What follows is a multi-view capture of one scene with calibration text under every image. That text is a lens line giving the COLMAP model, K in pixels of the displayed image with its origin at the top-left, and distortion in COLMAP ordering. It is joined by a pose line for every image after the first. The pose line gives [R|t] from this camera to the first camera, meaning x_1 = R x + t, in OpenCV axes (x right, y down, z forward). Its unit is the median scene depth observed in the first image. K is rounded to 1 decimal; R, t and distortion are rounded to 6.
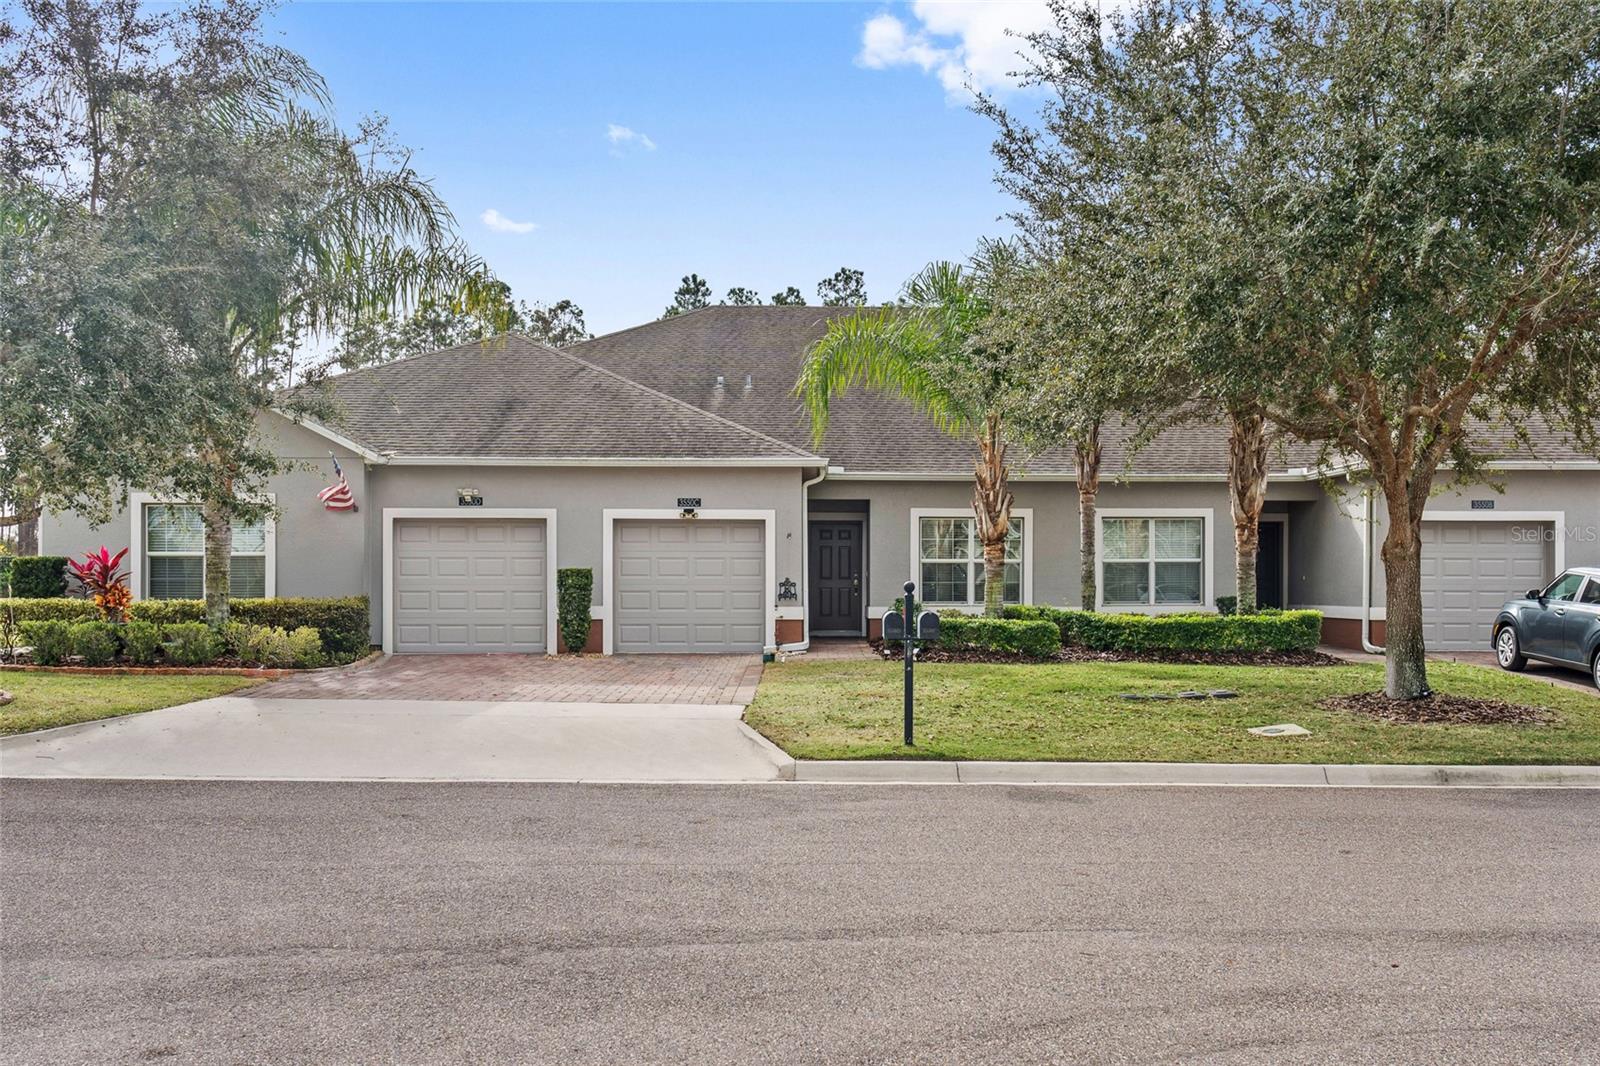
lens RADIAL K [[1490.7, 0, 804.4], [0, 1490.7, 654.1], [0, 0, 1]] dist [-0.010352, 0.005628]
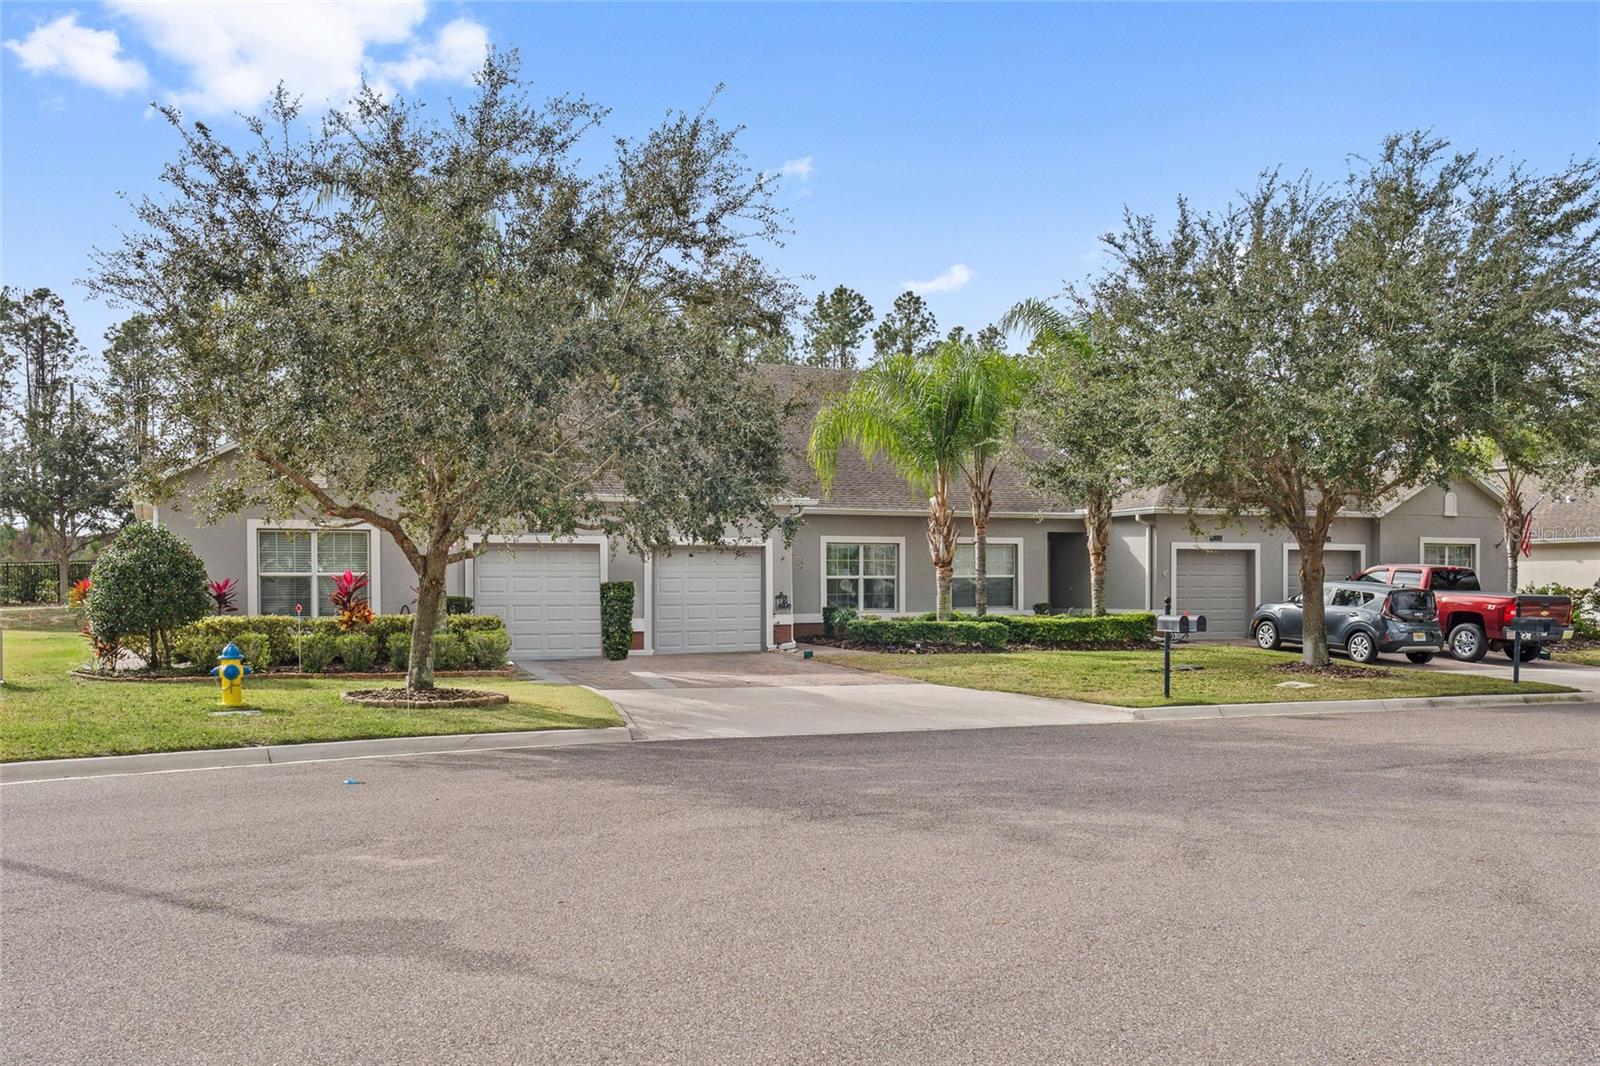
lens RADIAL K [[1490.7, 0, 804.4], [0, 1490.7, 654.1], [0, 0, 1]] dist [-0.010352, 0.005628]
pose [[0.915366, -0.023716, 0.401925, -0.508915], [0.024882, 0.999688, 0.002319, -0.000282], [-0.401854, 0.007878, 0.915670, -0.178266]]
